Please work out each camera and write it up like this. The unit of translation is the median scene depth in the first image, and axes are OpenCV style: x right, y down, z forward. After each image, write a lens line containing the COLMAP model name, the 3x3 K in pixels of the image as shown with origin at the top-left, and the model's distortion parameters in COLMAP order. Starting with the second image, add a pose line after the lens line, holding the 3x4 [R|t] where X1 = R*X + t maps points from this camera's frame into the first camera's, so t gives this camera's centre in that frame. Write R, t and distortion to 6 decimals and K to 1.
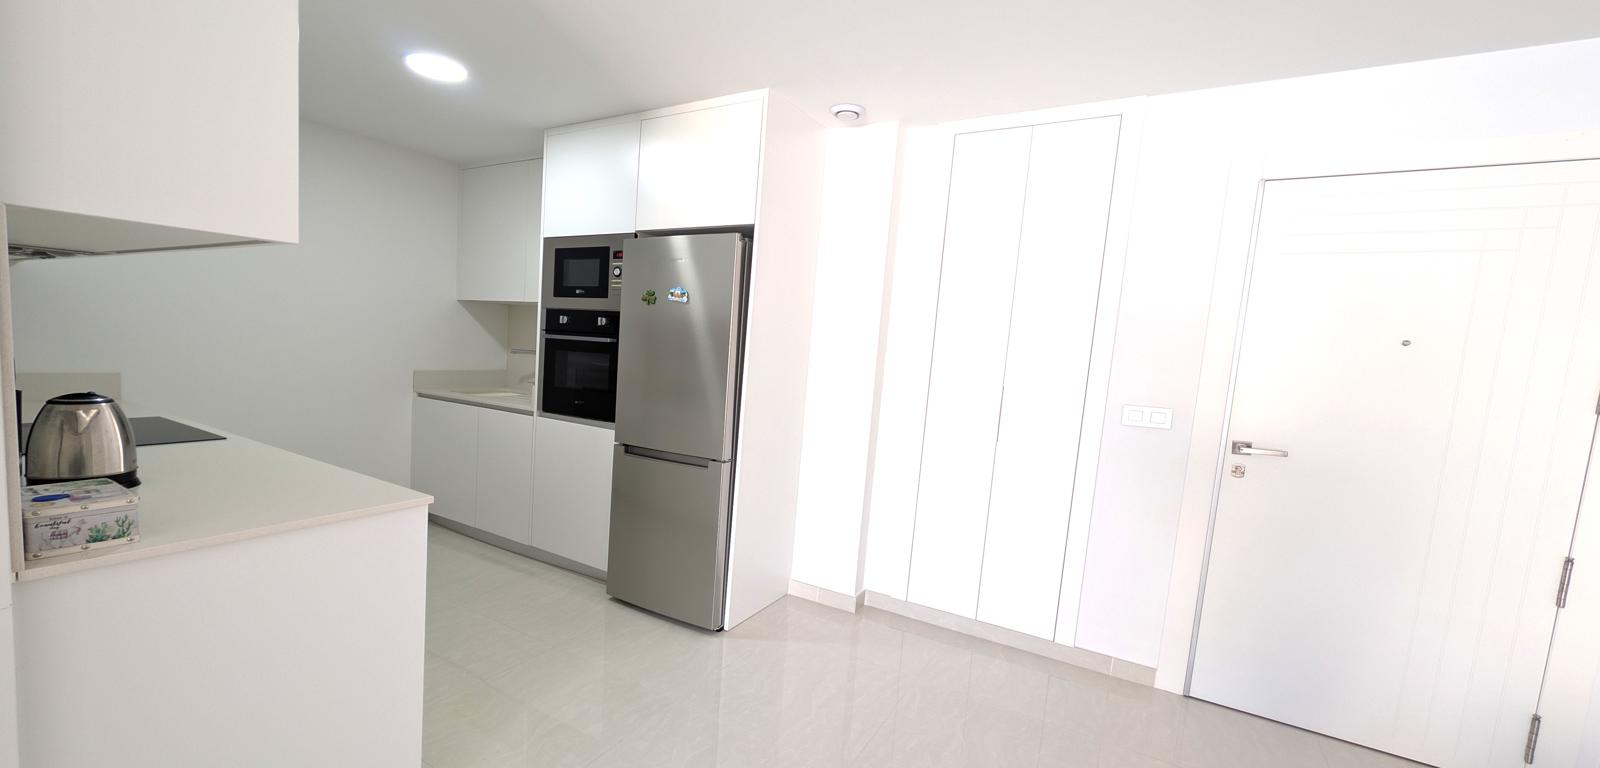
lens RADIAL K [[613.2, 0, 800.6], [0, 613.2, 391.8], [0, 0, 1]] dist [0.002059, -0.000115]
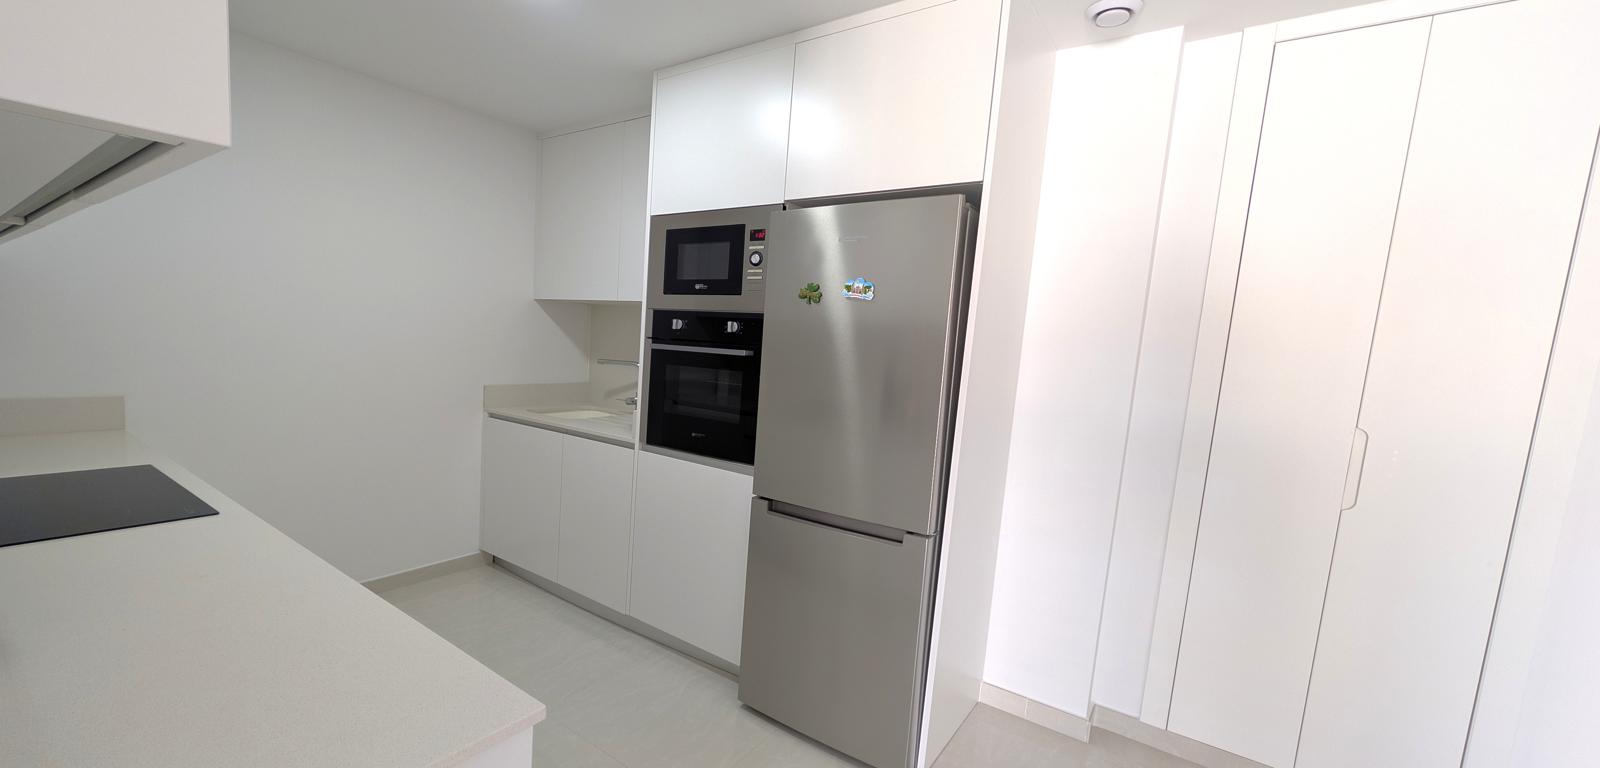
lens RADIAL K [[613.2, 0, 797.0], [0, 613.2, 394.9], [0, 0, 1]] dist [0.002059, -0.000115]
pose [[0.996785, 0.007508, -0.079768, -0.185111], [-0.006787, 0.999934, 0.009308, -0.040186], [0.079833, -0.008737, 0.996770, 0.269708]]
